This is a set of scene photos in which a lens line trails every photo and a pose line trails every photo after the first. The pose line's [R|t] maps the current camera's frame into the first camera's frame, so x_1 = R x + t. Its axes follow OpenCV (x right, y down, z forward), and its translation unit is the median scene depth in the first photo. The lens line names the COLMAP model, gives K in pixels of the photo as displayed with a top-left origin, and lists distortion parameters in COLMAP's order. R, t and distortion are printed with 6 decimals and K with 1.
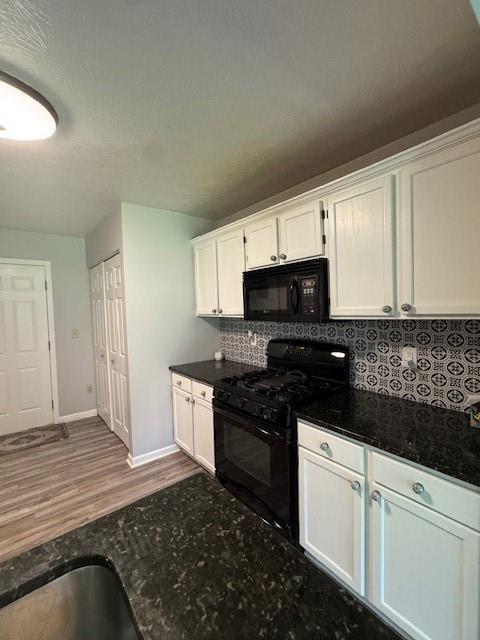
lens RADIAL K [[277.1, 0, 240.0], [0, 277.1, 320.0], [0, 0, 1]] dist [0.000749, -0.000082]
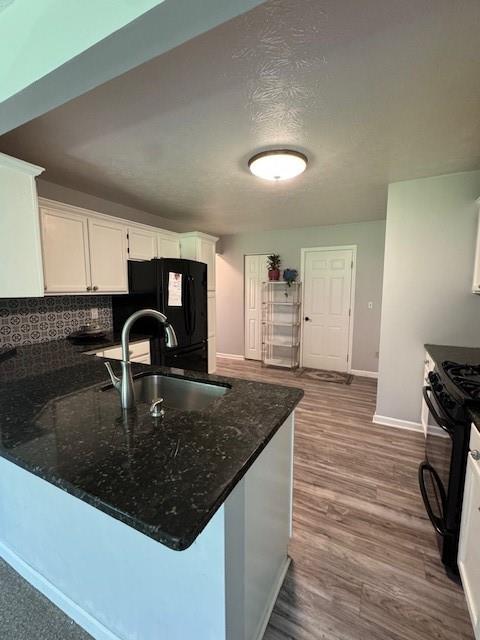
lens RADIAL K [[277.1, 0, 240.0], [0, 277.1, 320.0], [0, 0, 1]] dist [0.000749, -0.000082]
pose [[0.404289, 0.128095, -0.905617, 0.349976], [-0.050439, 0.991760, 0.117762, 0.002895], [0.913240, -0.001932, 0.407419, 0.022255]]
